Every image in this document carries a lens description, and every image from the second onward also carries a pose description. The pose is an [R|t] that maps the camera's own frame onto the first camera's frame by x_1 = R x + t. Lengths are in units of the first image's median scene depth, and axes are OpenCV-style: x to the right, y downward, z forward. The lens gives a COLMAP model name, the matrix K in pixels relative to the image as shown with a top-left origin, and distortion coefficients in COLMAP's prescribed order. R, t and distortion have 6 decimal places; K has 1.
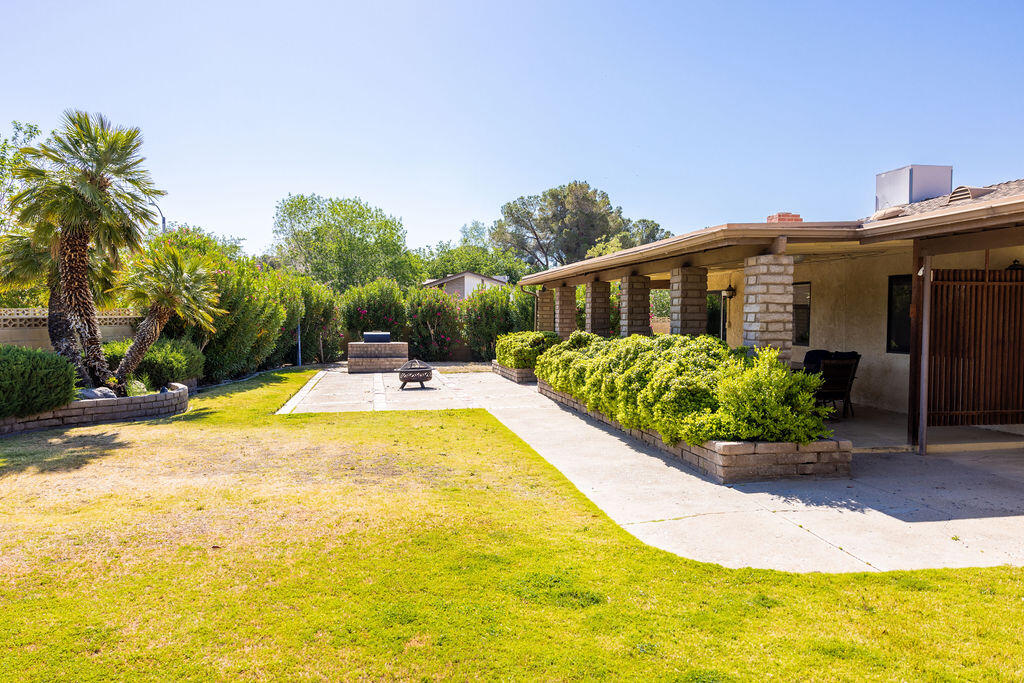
lens RADIAL K [[715.3, 0, 515.5], [0, 715.3, 344.3], [0, 0, 1]] dist [0.004477, 0.000915]
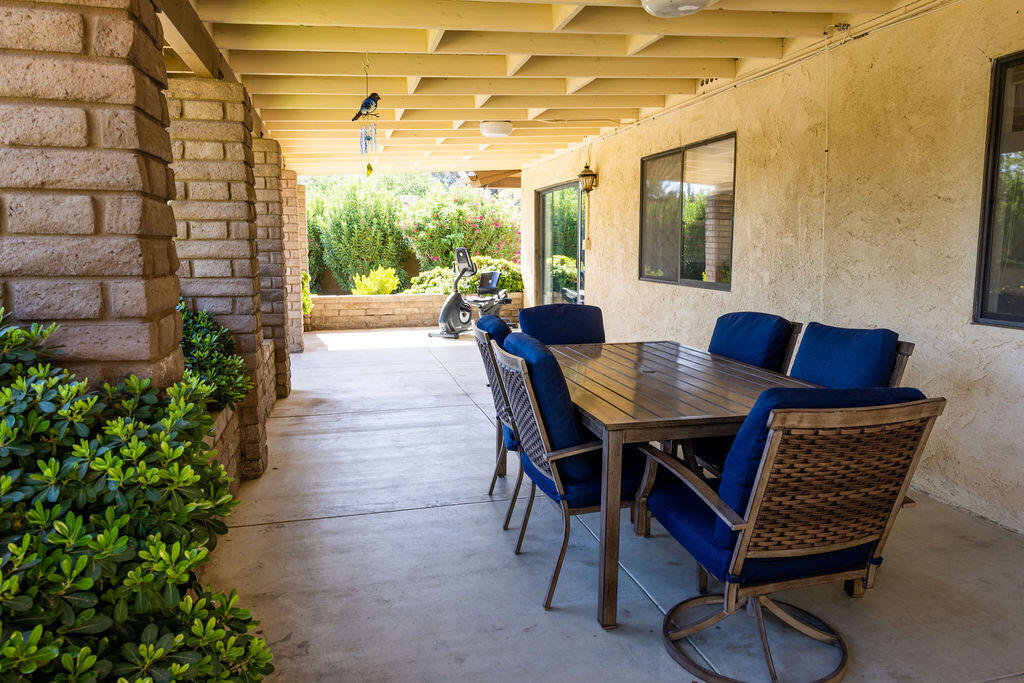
lens RADIAL K [[715.3, 0, 515.5], [0, 715.3, 344.3], [0, 0, 1]] dist [0.004477, 0.000915]
pose [[0.996027, -0.028249, 0.084457, 0.265975], [0.019272, 0.994257, 0.105273, -0.013387], [-0.086946, -0.103227, 0.990850, 0.634682]]
